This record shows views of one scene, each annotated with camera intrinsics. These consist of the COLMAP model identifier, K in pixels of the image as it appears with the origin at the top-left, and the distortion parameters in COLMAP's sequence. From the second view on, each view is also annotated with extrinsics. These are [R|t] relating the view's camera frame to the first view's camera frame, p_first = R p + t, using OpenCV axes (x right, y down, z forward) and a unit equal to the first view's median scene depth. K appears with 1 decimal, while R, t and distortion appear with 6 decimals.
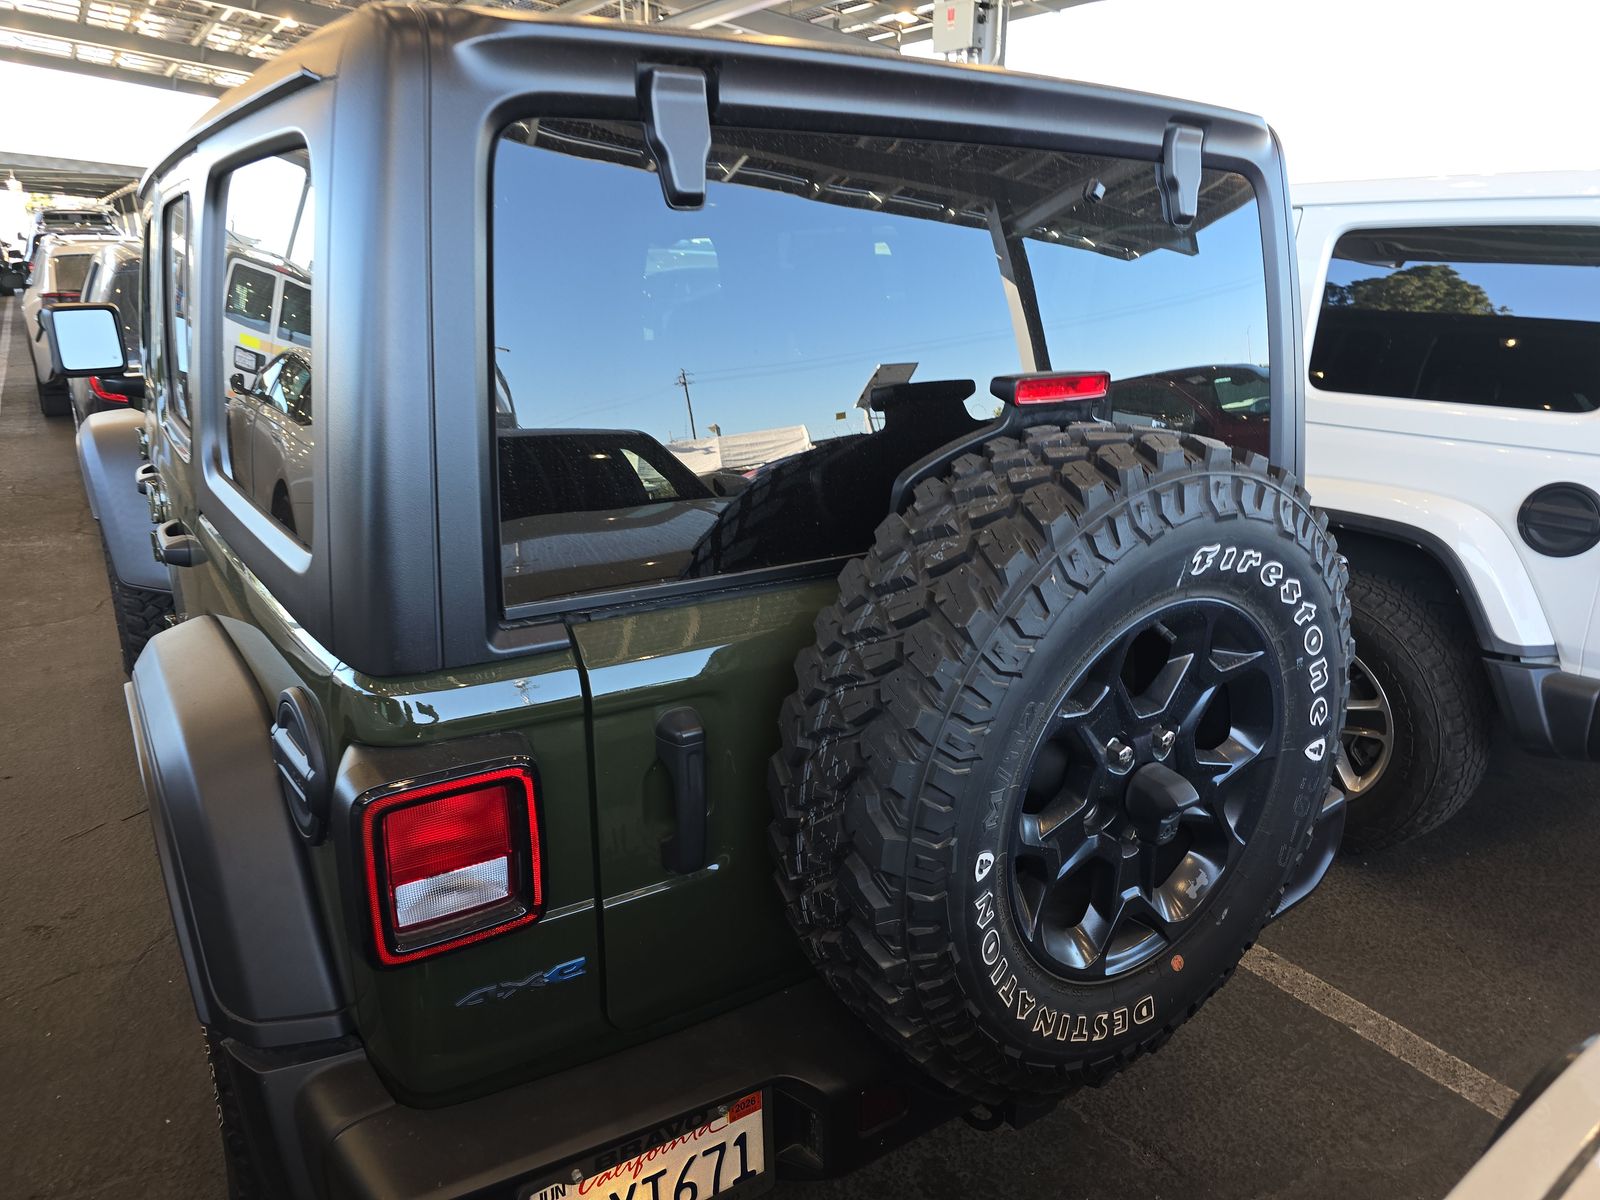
lens RADIAL K [[1116.5, 0, 788.1], [0, 1116.5, 596.8], [0, 0, 1]] dist [0.057428, -0.047853]
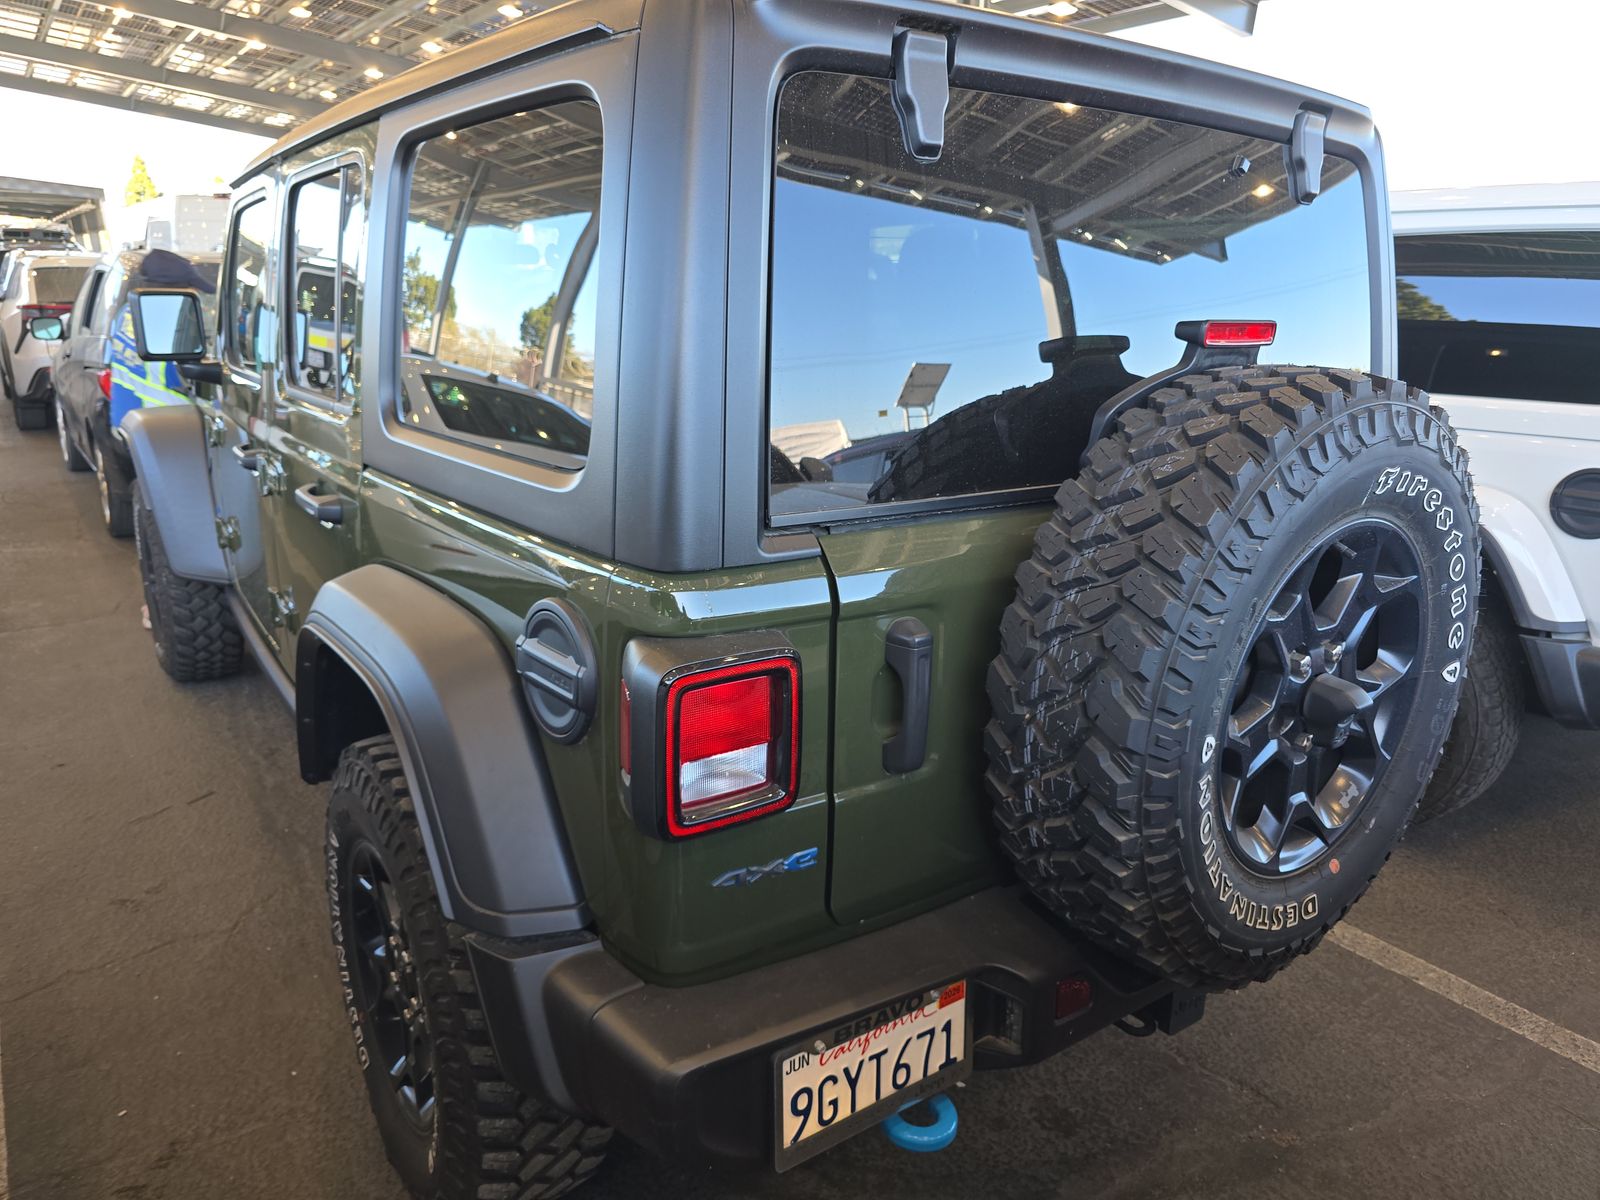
lens RADIAL K [[1116.5, 0, 802.3], [0, 1116.5, 590.3], [0, 0, 1]] dist [0.057428, -0.047853]
pose [[0.999173, 0.003004, 0.040542, -0.222219], [-0.001832, 0.999581, -0.028892, 0.096062], [-0.040612, 0.028794, 0.998760, -0.076863]]
